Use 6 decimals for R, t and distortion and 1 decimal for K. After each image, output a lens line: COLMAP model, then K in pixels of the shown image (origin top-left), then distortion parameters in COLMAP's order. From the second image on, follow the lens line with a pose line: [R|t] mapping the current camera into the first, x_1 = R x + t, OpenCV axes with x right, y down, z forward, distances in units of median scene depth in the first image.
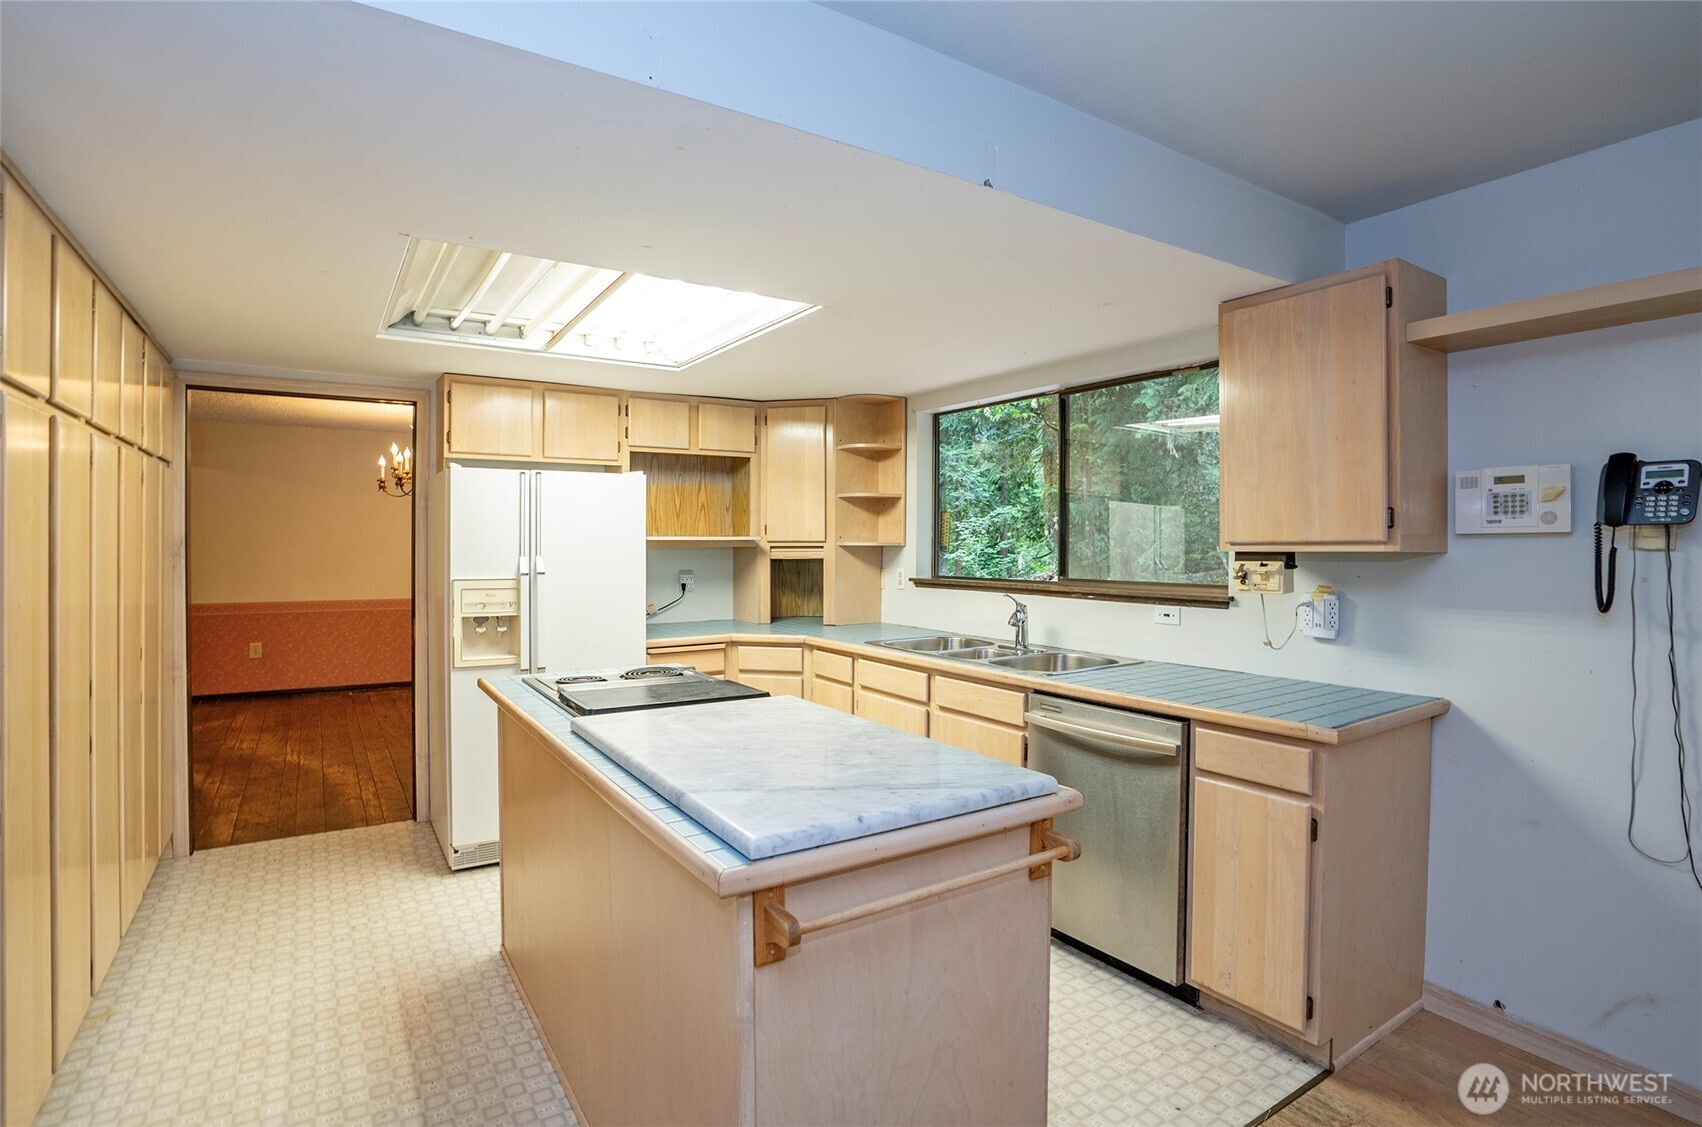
lens RADIAL K [[829.9, 0, 818.0], [0, 829.9, 547.8], [0, 0, 1]] dist [-0.058378, 0.023657]
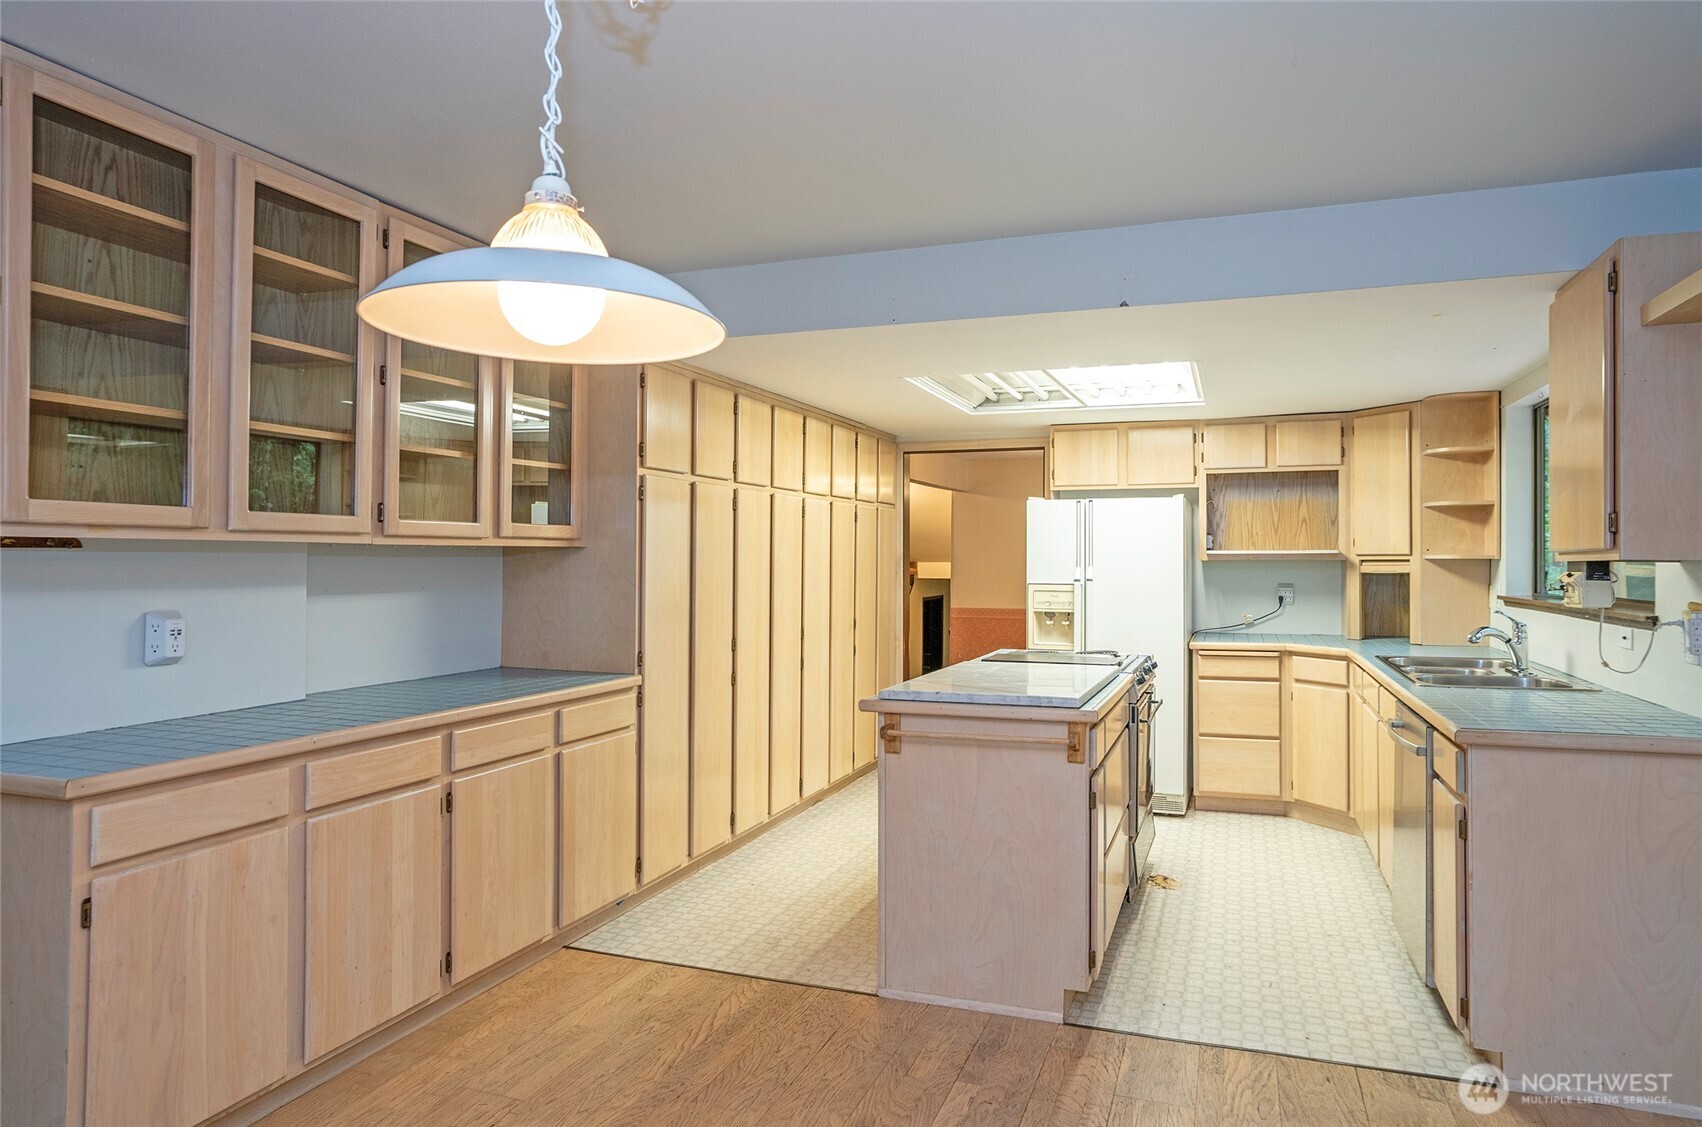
lens RADIAL K [[1020.0, 0, 869.2], [0, 1020.0, 544.0], [0, 0, 1]] dist [-0.027084, 0.004809]
pose [[0.609489, -0.011601, -0.792710, 0.542806], [-0.005640, 0.999804, -0.018968, 0.005362], [0.792774, 0.016031, 0.609304, -0.179094]]
